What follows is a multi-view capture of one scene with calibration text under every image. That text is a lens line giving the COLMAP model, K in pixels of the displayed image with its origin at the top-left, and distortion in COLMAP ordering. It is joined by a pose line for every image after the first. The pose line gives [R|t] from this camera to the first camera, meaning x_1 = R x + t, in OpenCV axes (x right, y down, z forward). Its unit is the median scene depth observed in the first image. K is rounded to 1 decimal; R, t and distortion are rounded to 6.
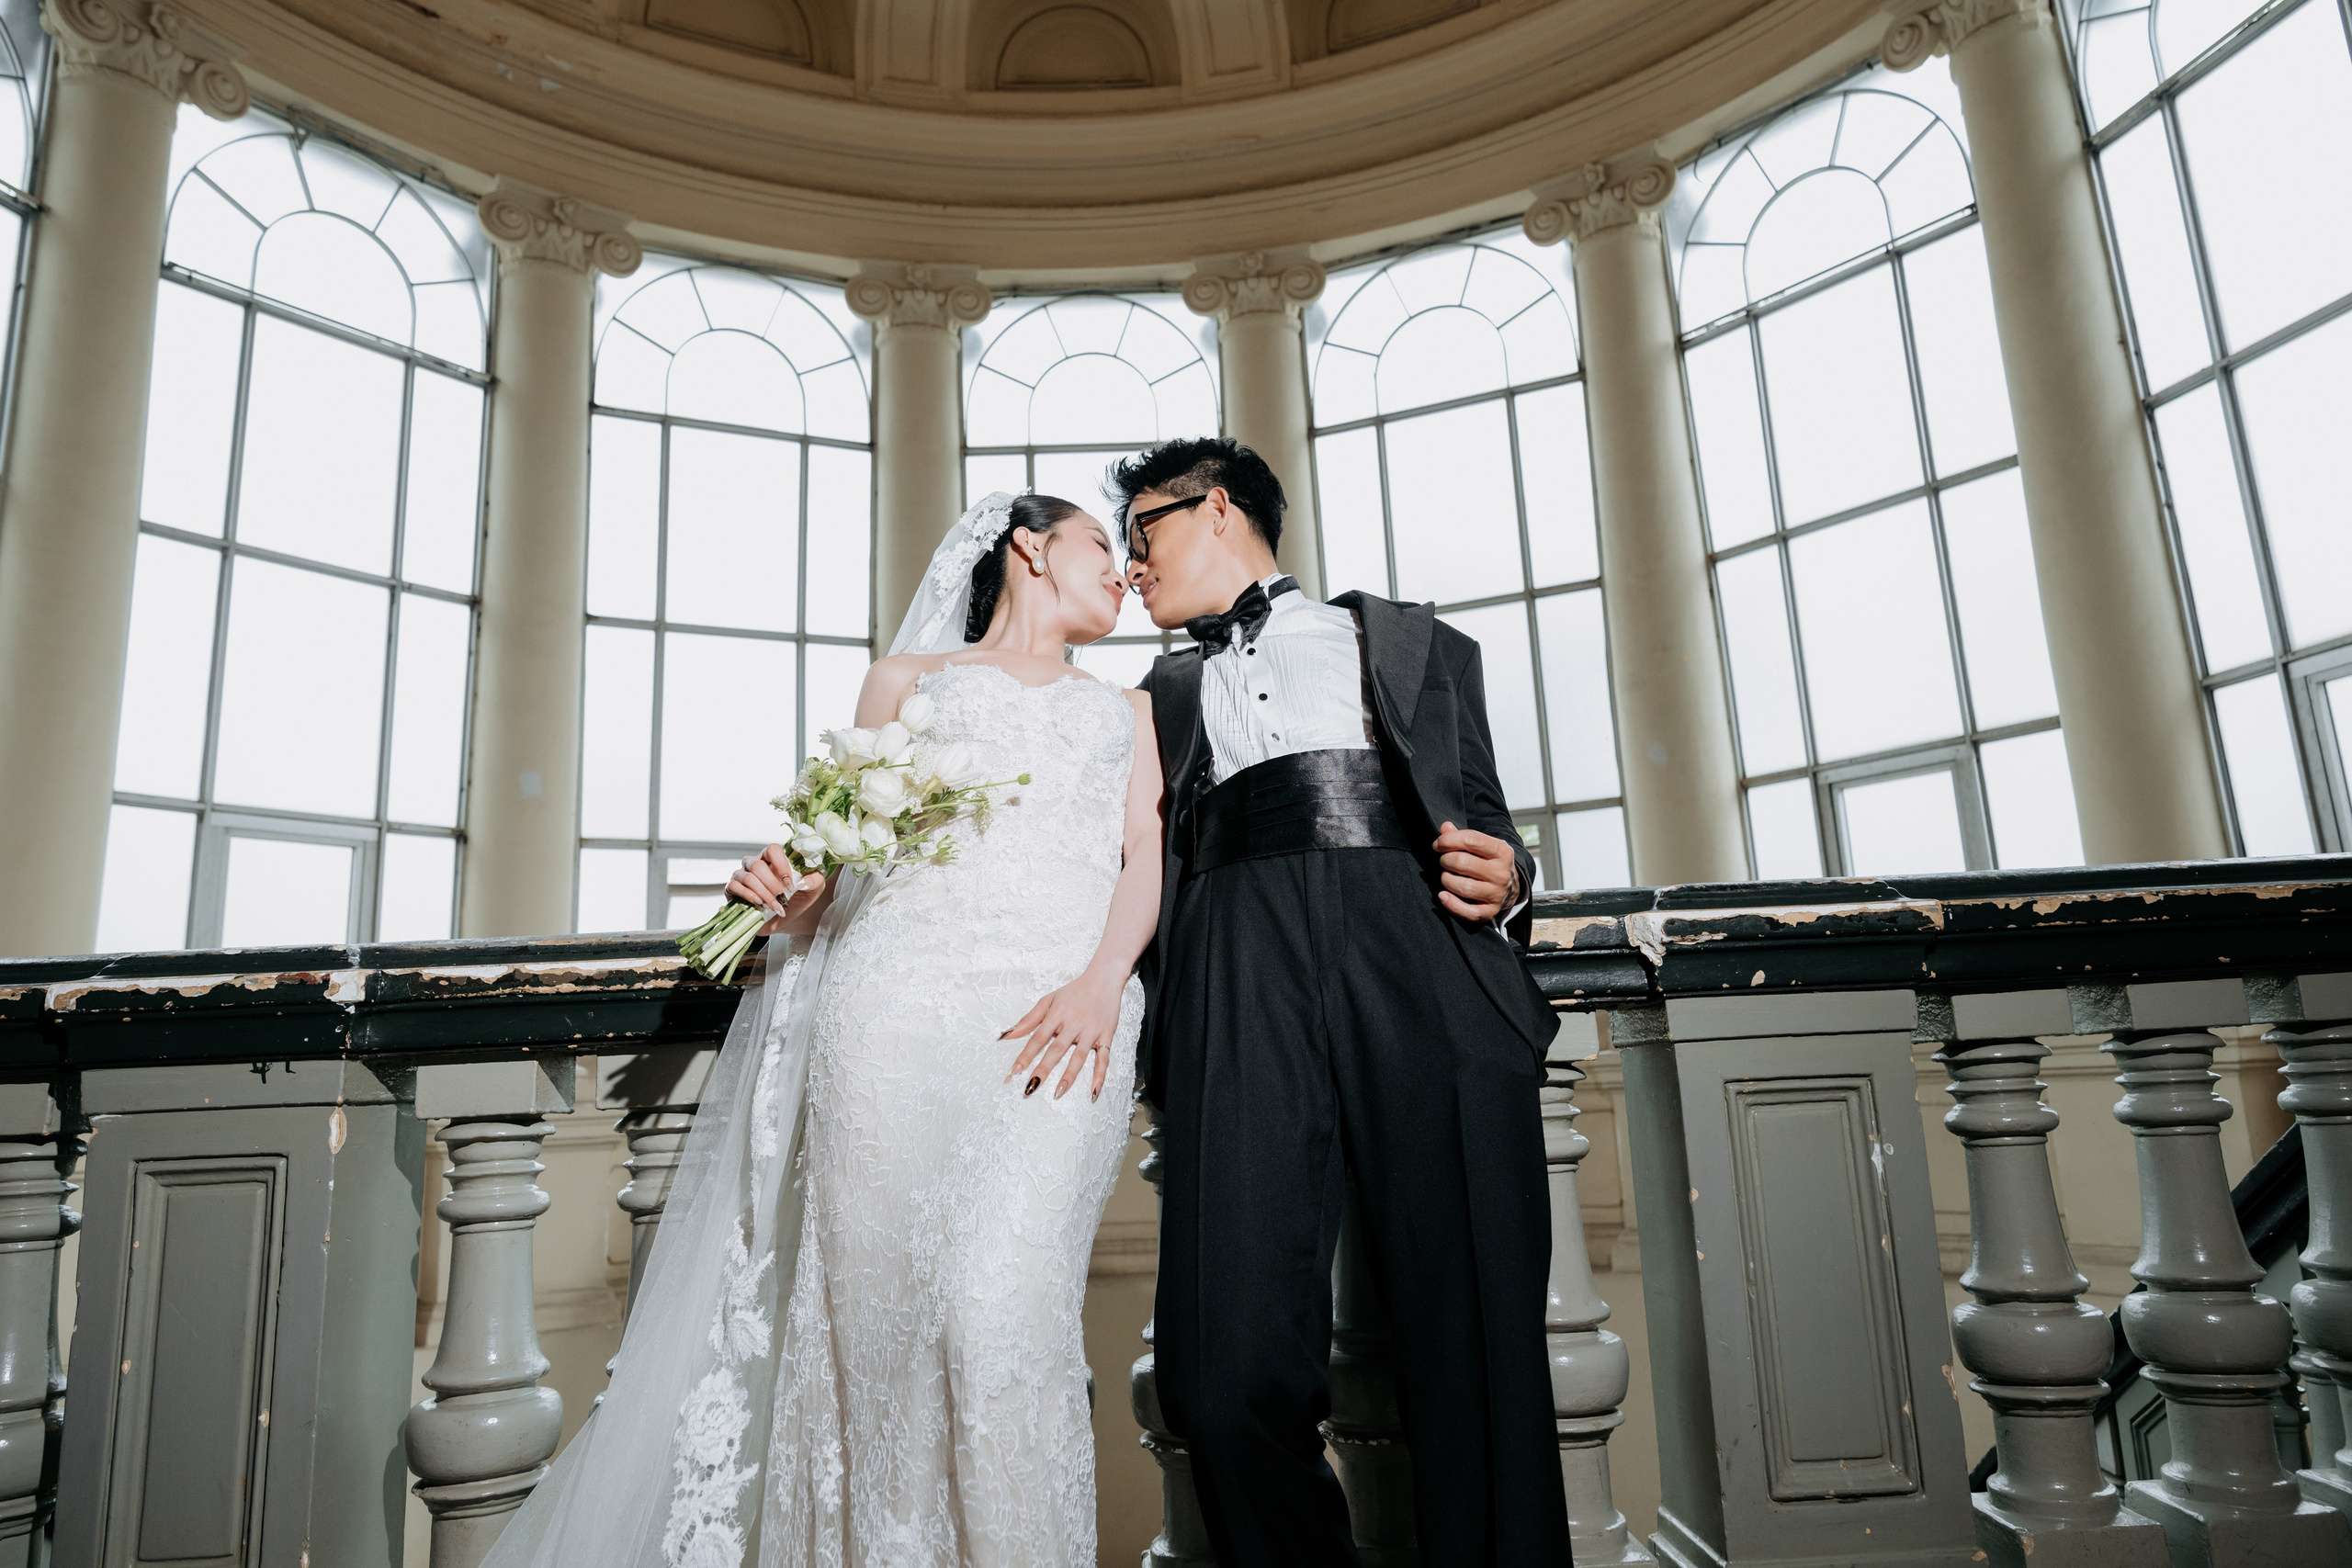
lens RADIAL K [[1581.2, 0, 1173.6], [0, 1581.2, 739.1], [0, 0, 1]] dist [-0.005393, 0.001472]
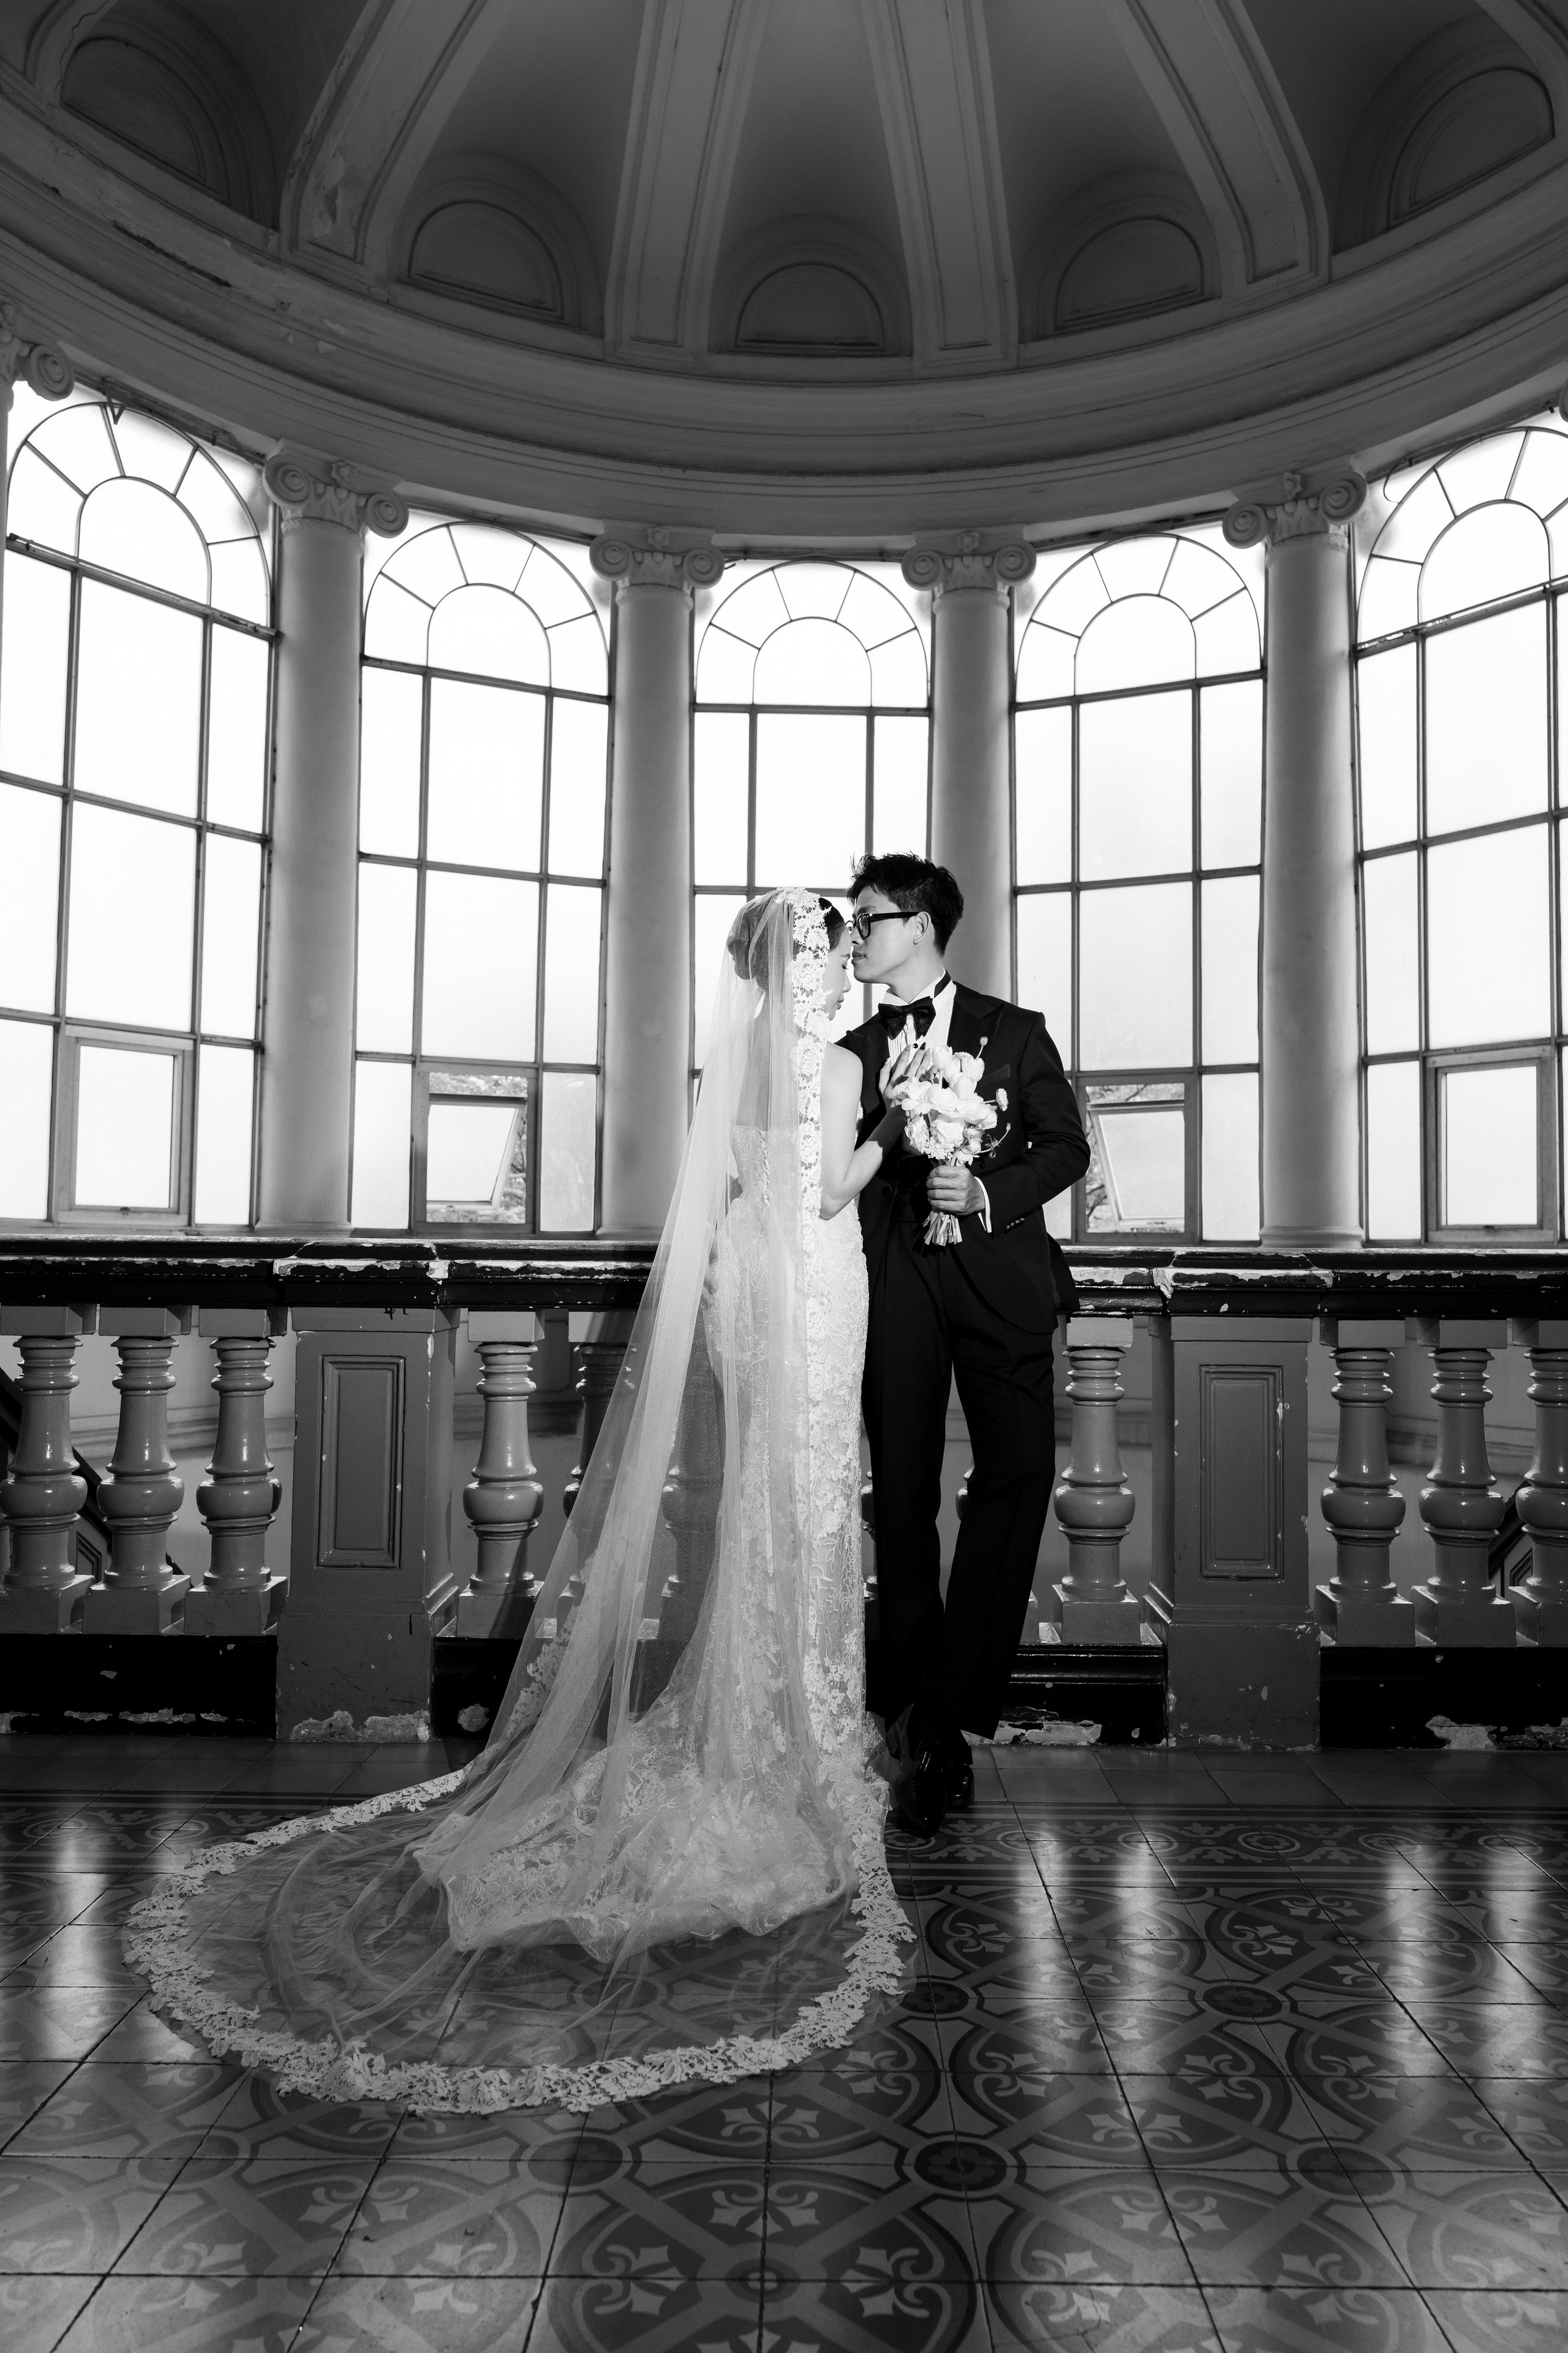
lens RADIAL K [[1631.7, 0, 820.8], [0, 1631.7, 1172.7], [0, 0, 1]] dist [-0.001927, -0.001710]
pose [[0.998421, 0.055155, -0.010658, -0.016283], [-0.052629, 0.984749, 0.165831, -0.062999], [0.019642, -0.165008, 0.986097, -0.179226]]
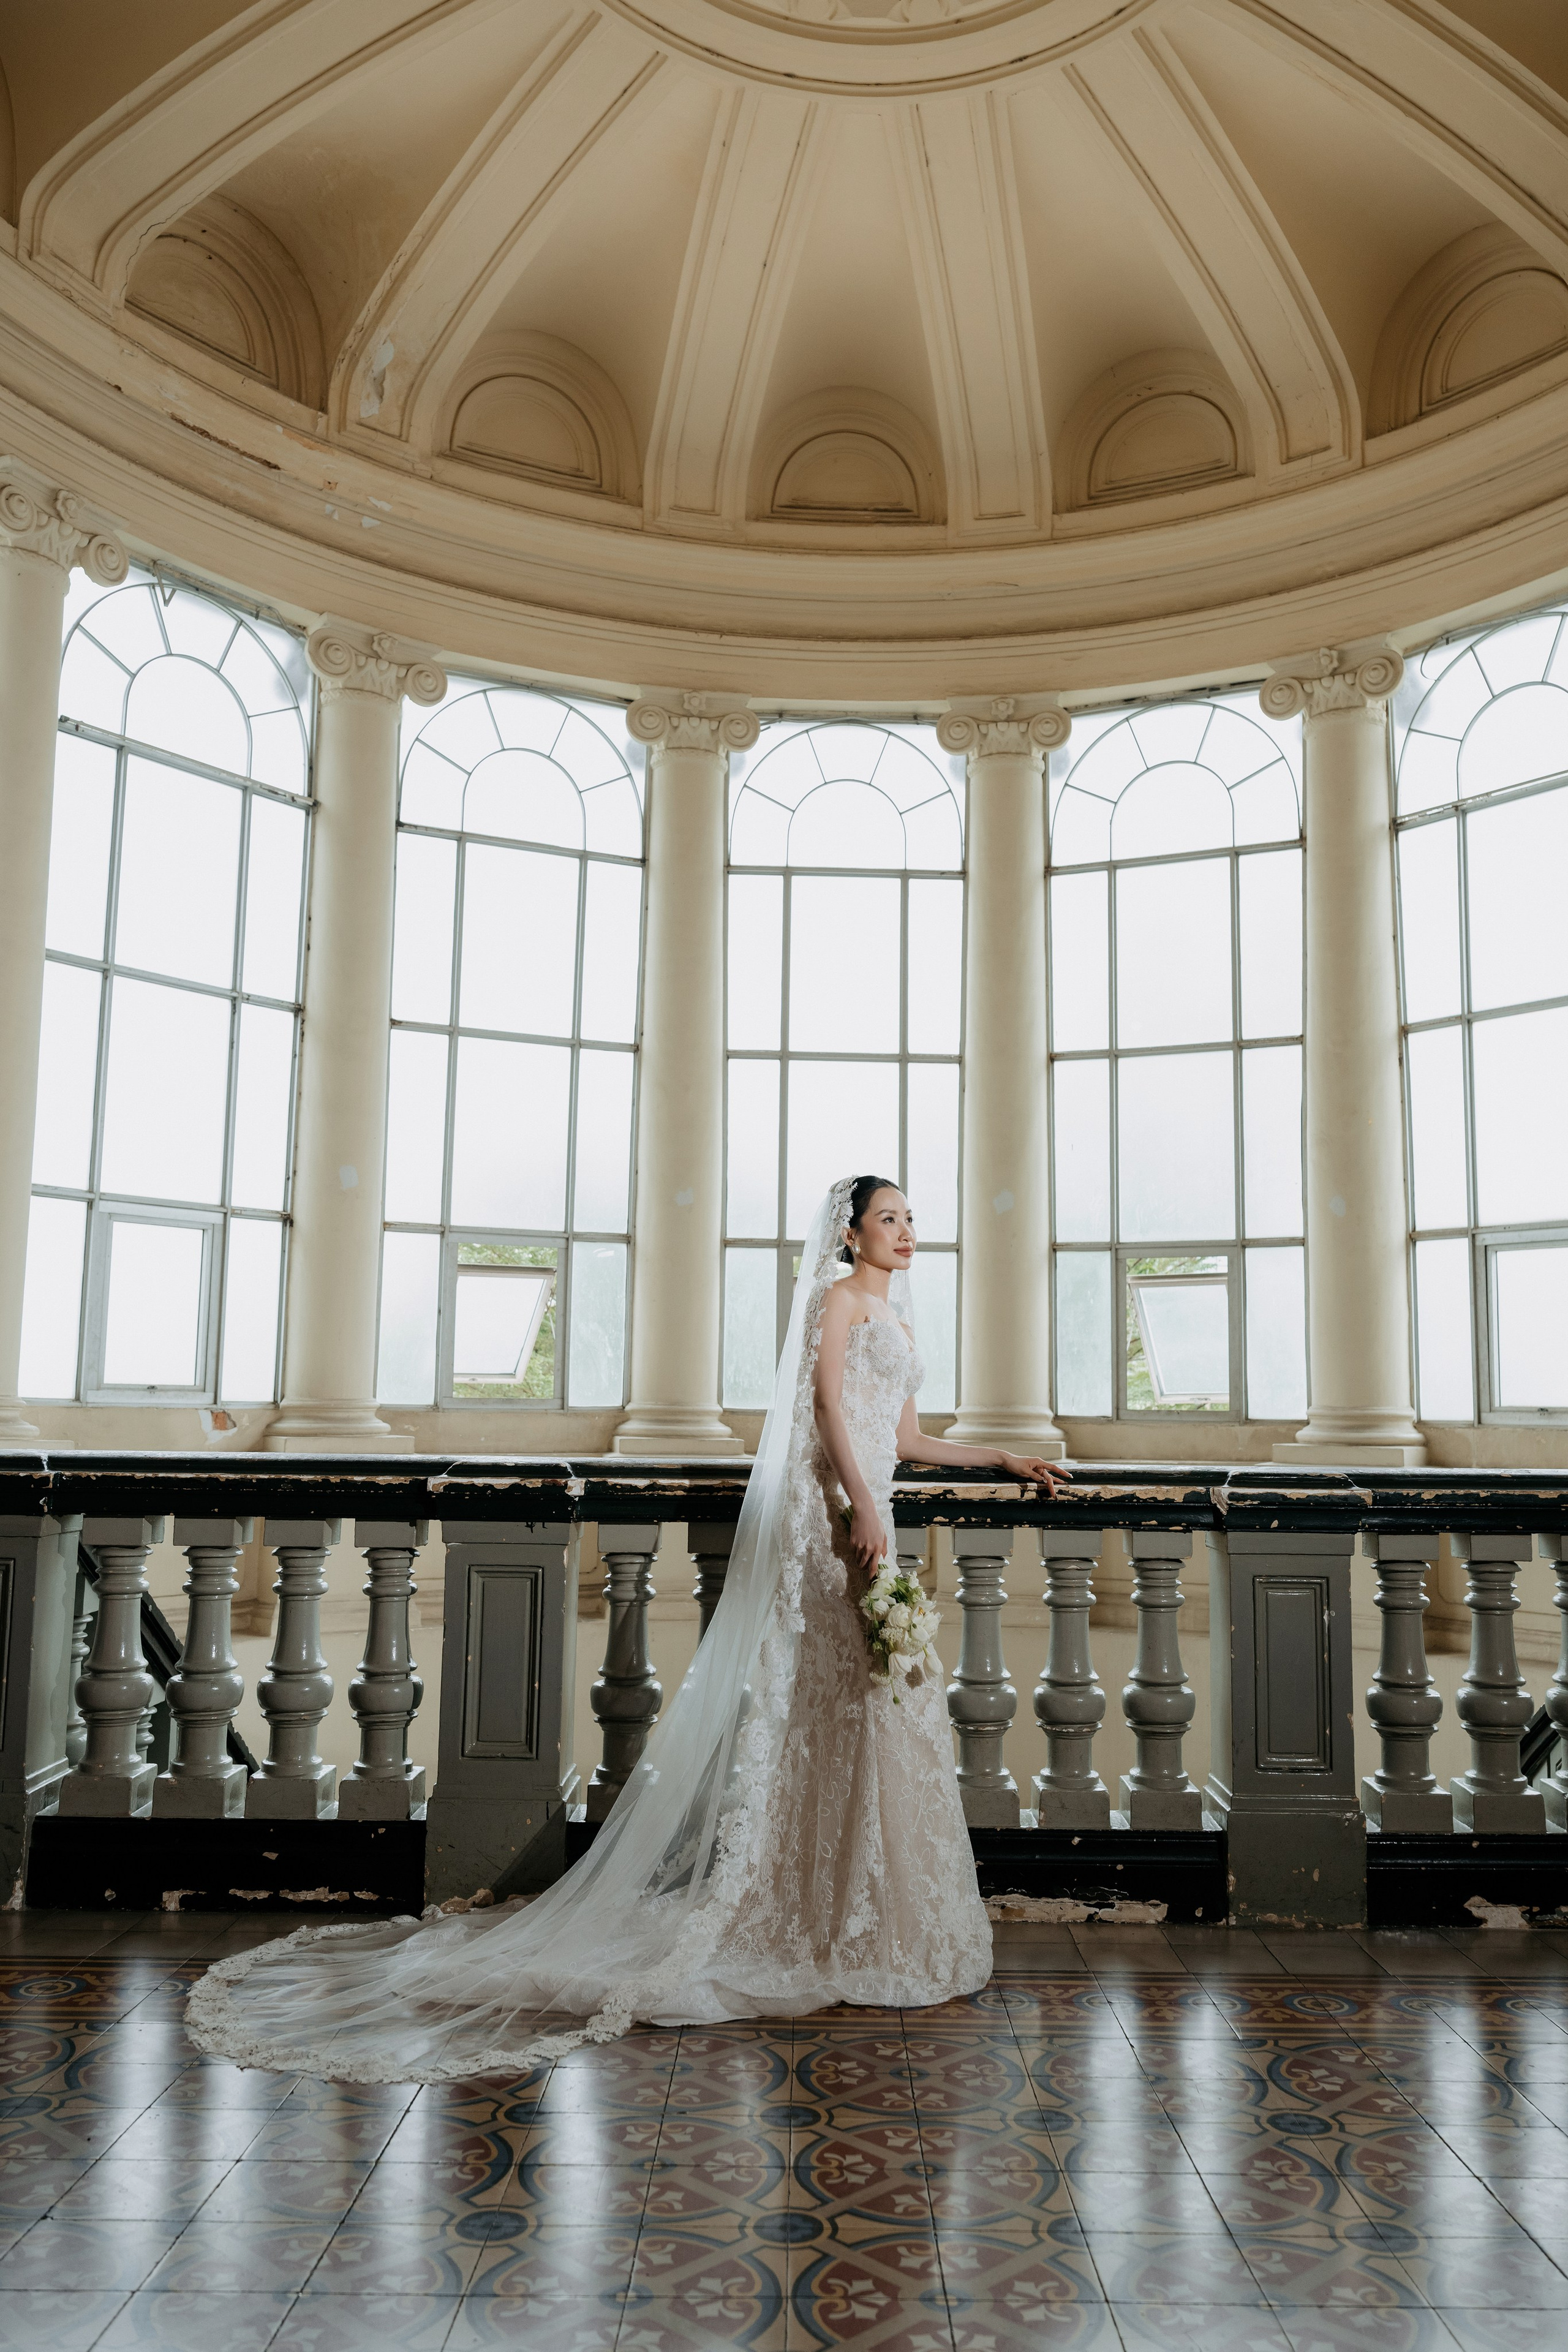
lens RADIAL K [[1846.6, 0, 842.6], [0, 1846.6, 1170.3], [0, 0, 1]] dist [0.007570, 0.010730]
pose [[0.998347, 0.057465, -0.000116, -0.046848], [-0.057208, 0.994058, 0.092612, -0.109796], [0.005437, -0.092452, 0.995702, -0.297118]]
